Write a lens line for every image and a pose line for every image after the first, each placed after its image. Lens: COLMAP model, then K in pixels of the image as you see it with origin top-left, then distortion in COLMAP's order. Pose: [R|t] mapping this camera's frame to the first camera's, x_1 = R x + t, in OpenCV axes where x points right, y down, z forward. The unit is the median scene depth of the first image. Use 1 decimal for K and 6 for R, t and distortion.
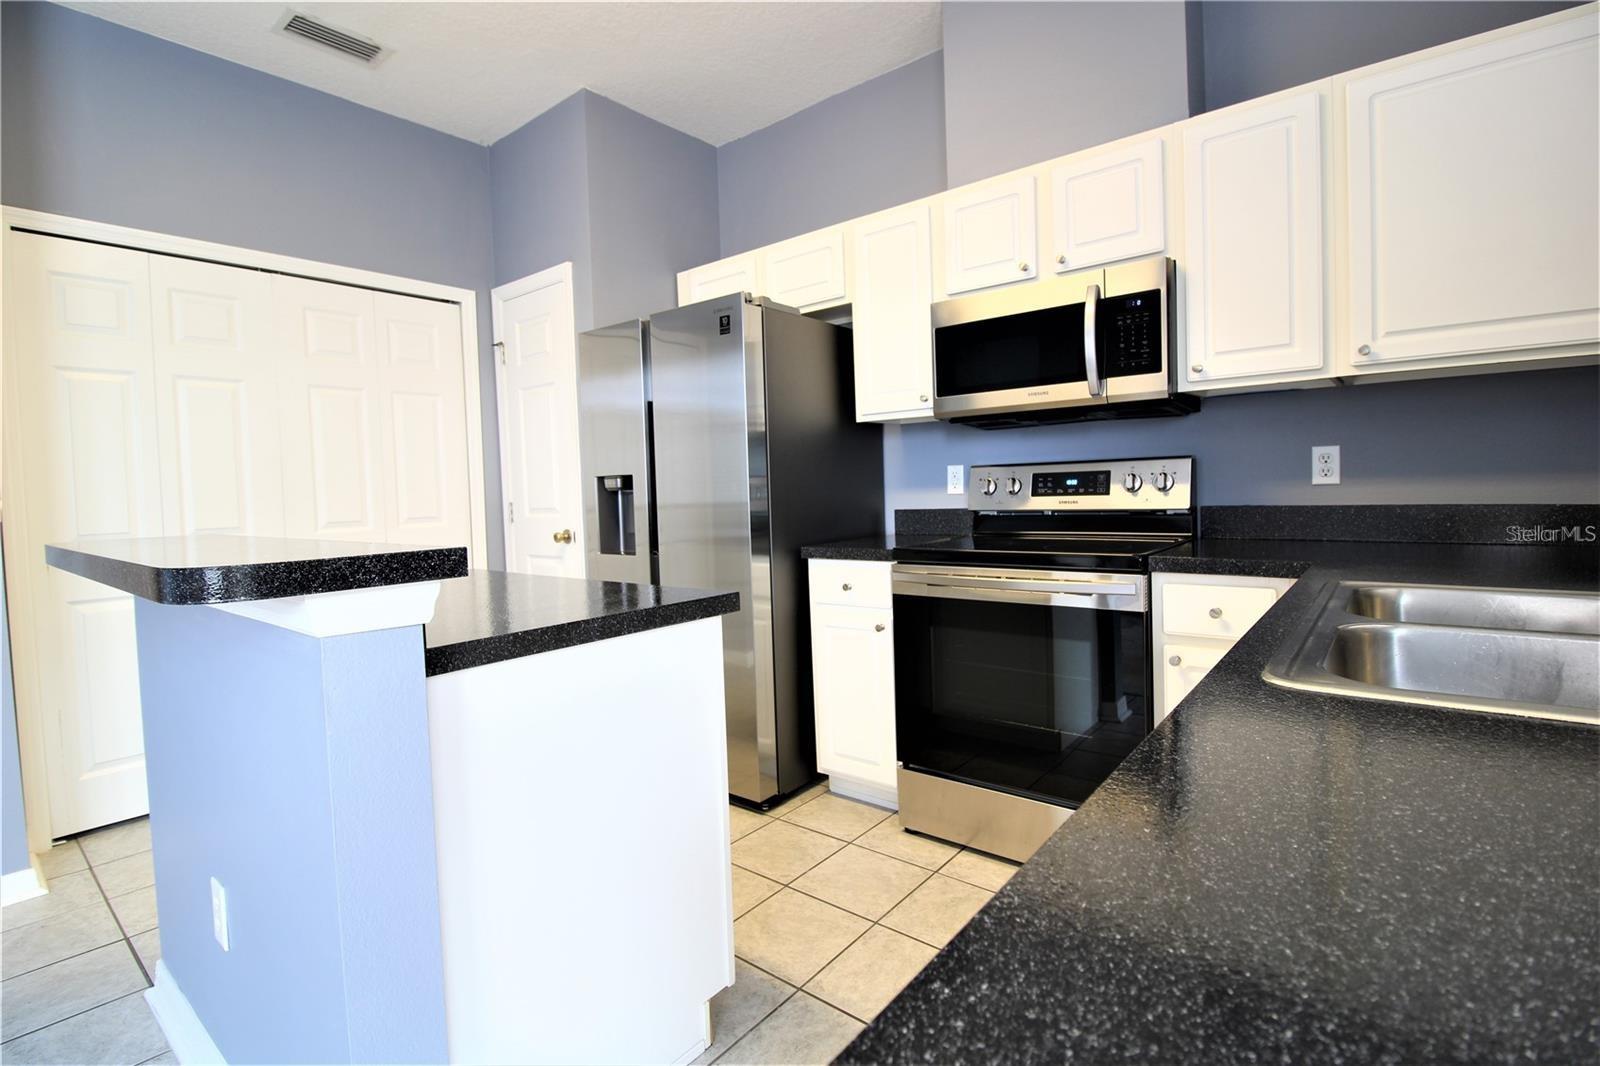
lens RADIAL K [[740.4, 0, 812.4], [0, 740.4, 517.7], [0, 0, 1]] dist [-0.004840, -0.010710]
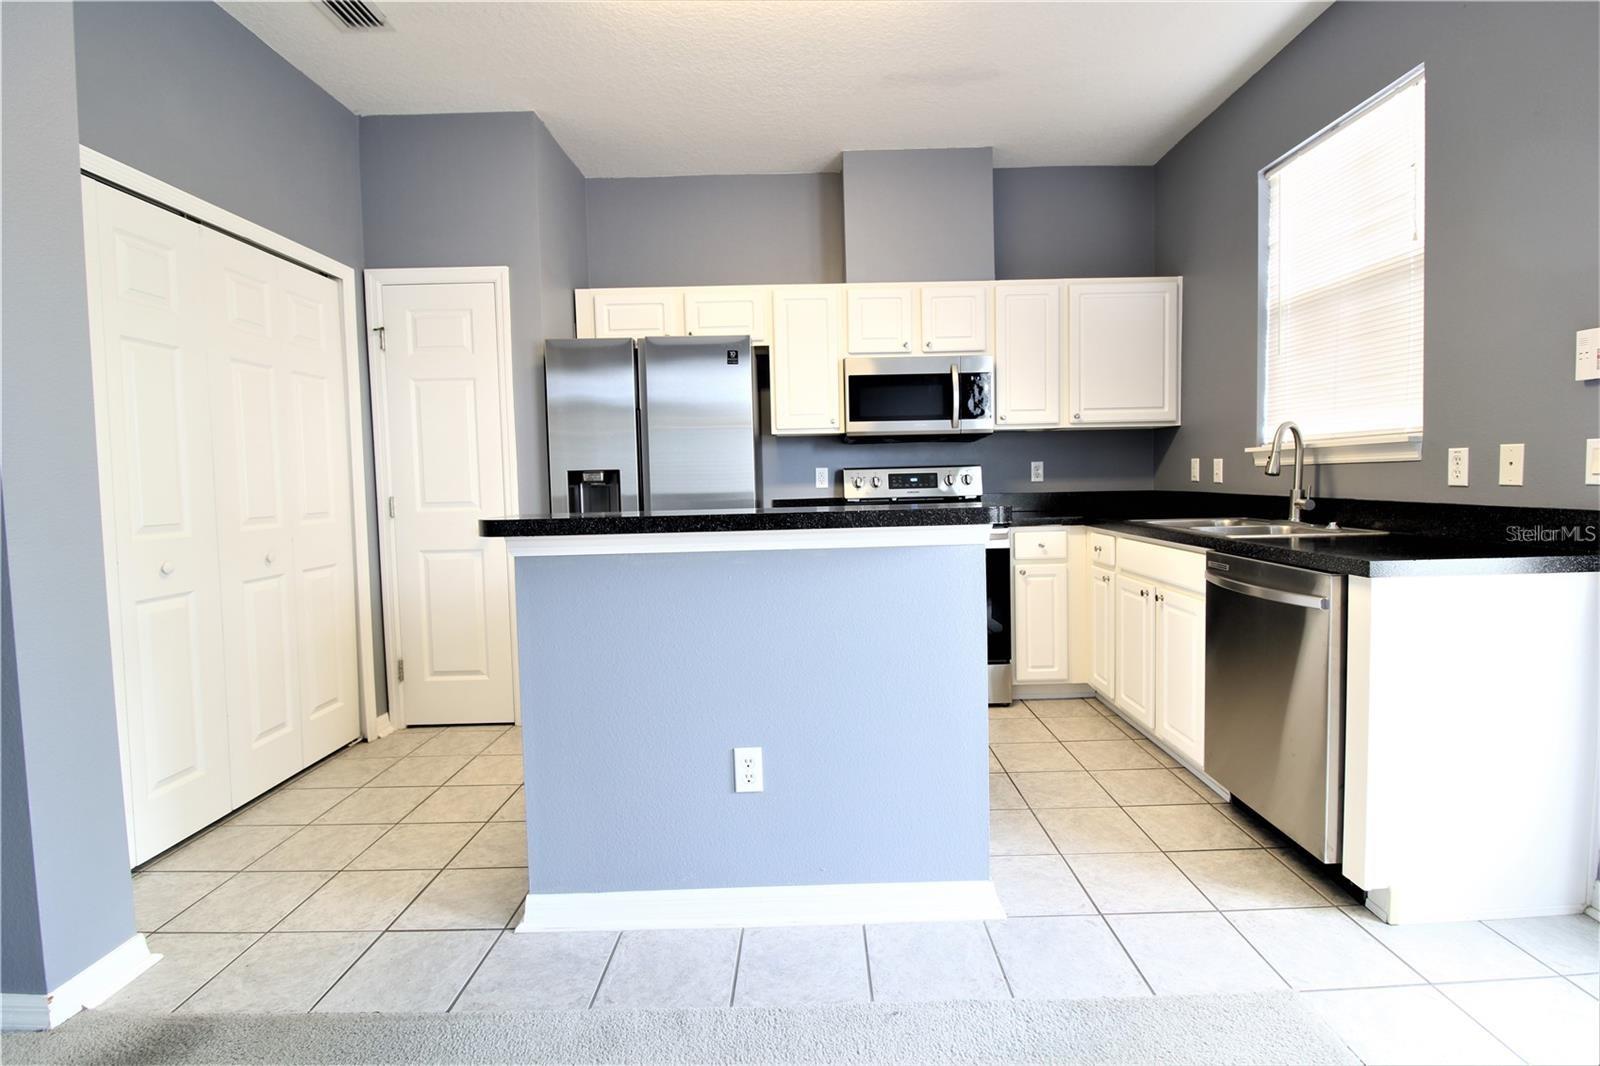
lens RADIAL K [[740.4, 0, 810.5], [0, 740.4, 518.8], [0, 0, 1]] dist [-0.004840, -0.010710]
pose [[0.777267, -0.021311, 0.628810, -0.847455], [0.025511, 0.999672, 0.002345, 0.027256], [-0.628653, 0.014219, 0.777556, -0.106998]]
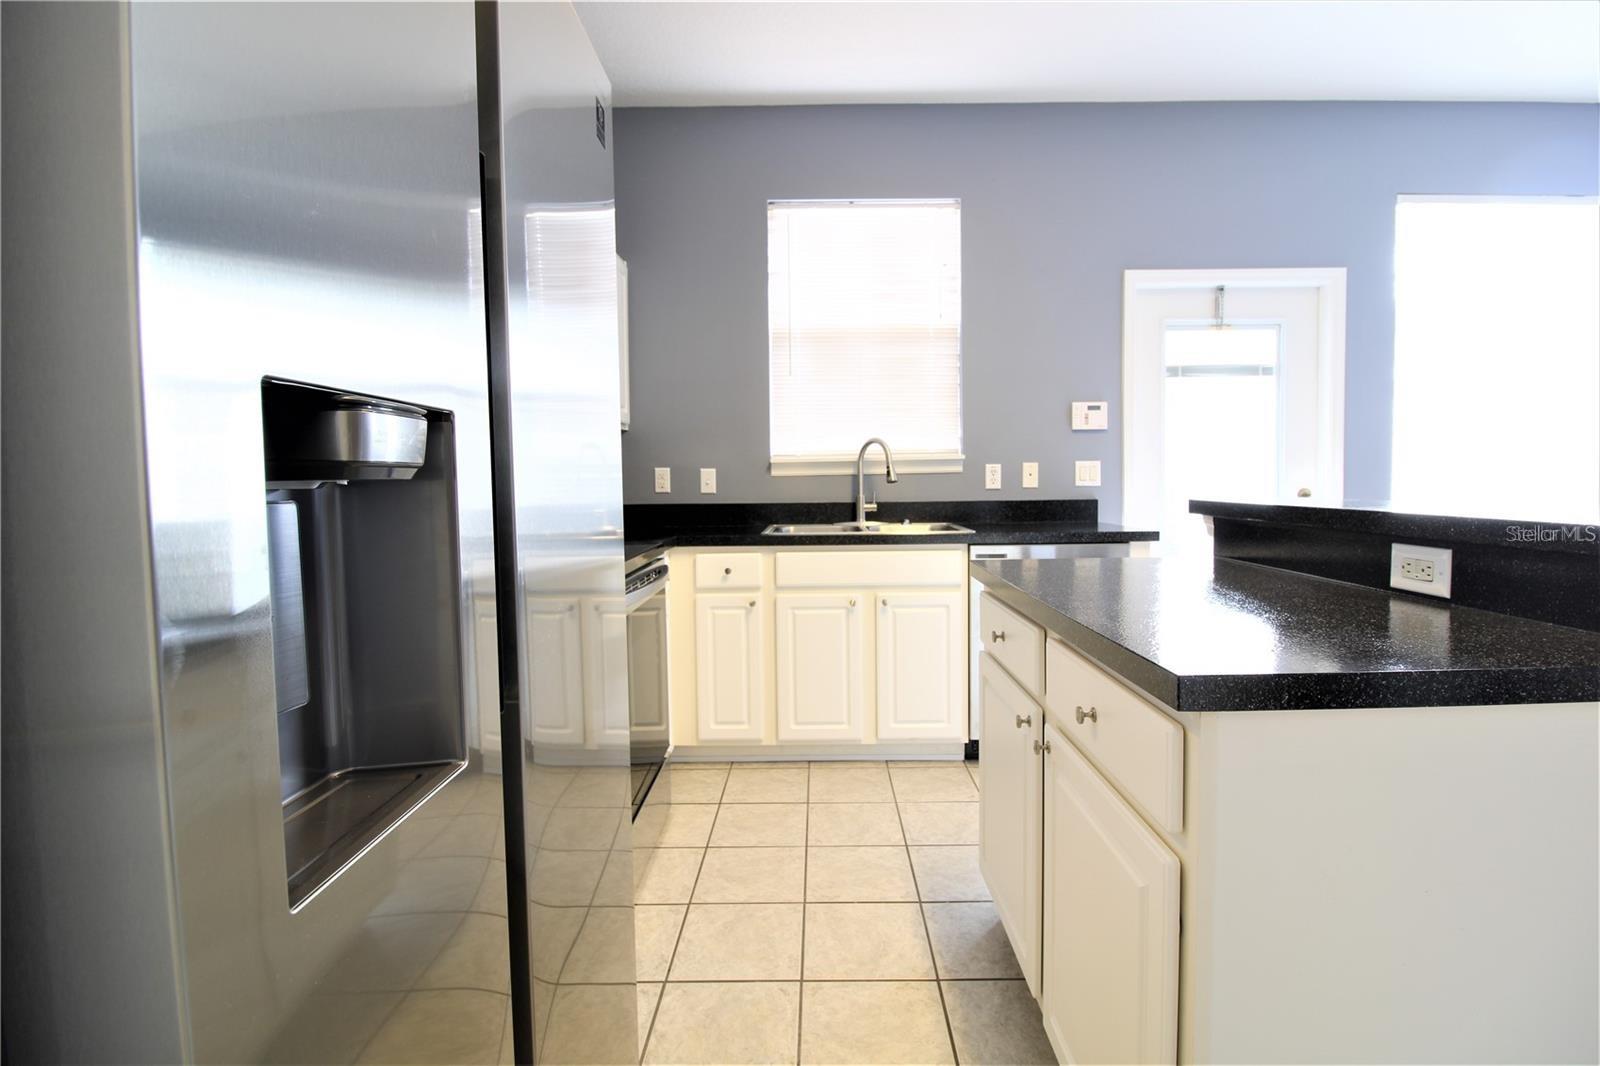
lens RADIAL K [[740.4, 0, 813.2], [0, 740.4, 516.9], [0, 0, 1]] dist [-0.004840, -0.010710]
pose [[-0.621070, 0.000466, 0.783755, -0.556132], [0.068852, 0.996166, 0.053968, -0.035448], [-0.780725, 0.087481, -0.618721, 1.204054]]
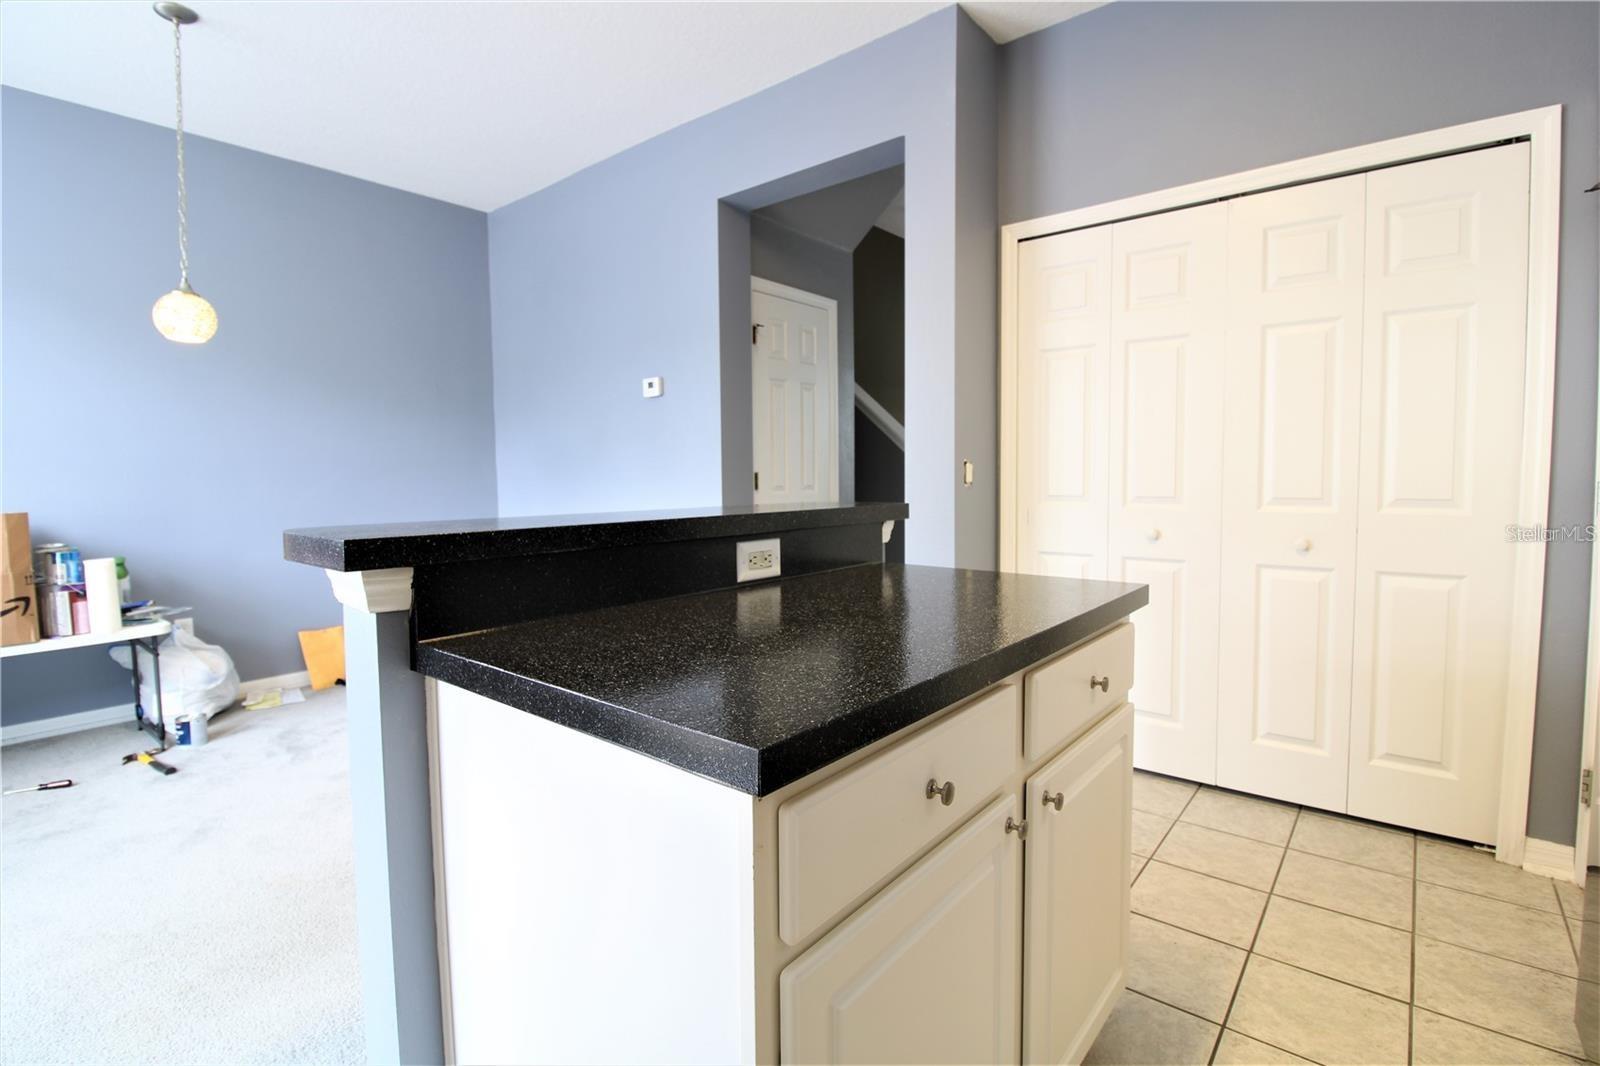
lens RADIAL K [[740.4, 0, 815.5], [0, 740.4, 514.5], [0, 0, 1]] dist [-0.004840, -0.010710]
pose [[-0.005732, 0.086315, -0.996251, 0.168423], [-0.032734, 0.995718, 0.086457, -0.034650], [0.999448, 0.033107, -0.002882, 0.628680]]
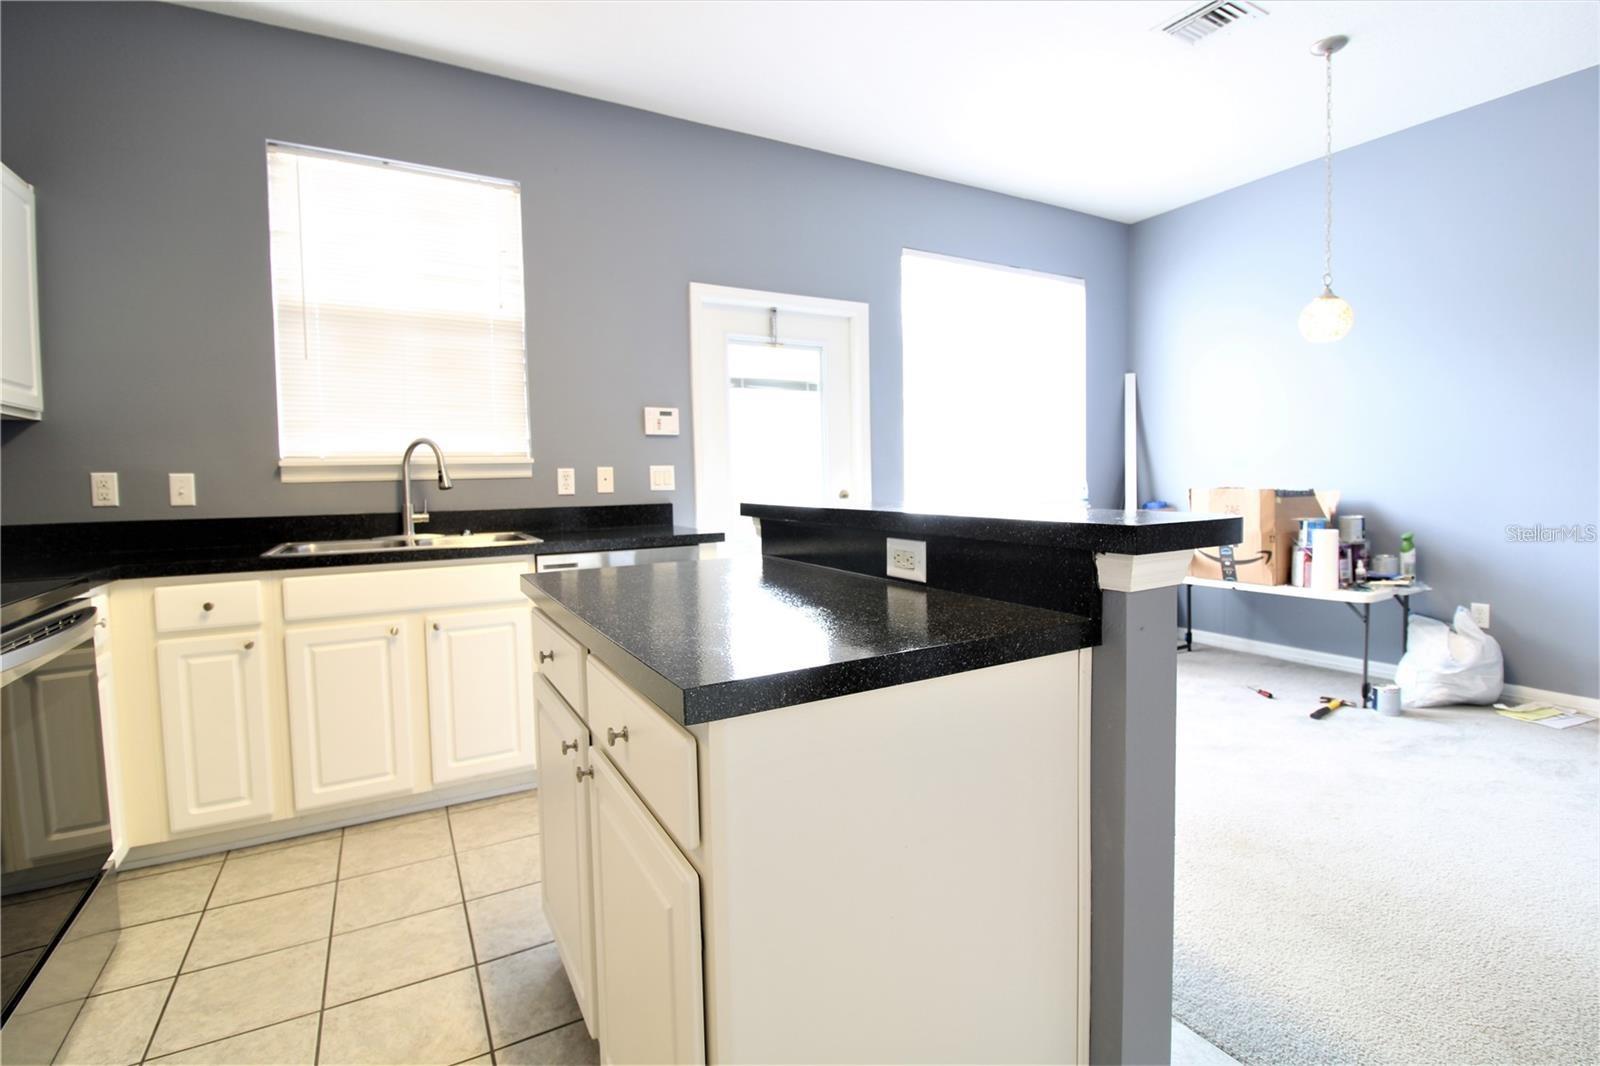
lens RADIAL K [[740.4, 0, 812.9], [0, 740.4, 519.8], [0, 0, 1]] dist [-0.004840, -0.010710]
pose [[-0.930466, 0.027892, 0.365314, -0.568792], [0.064350, 0.994039, 0.088005, -0.032887], [-0.360682, 0.105394, -0.926715, 1.148431]]
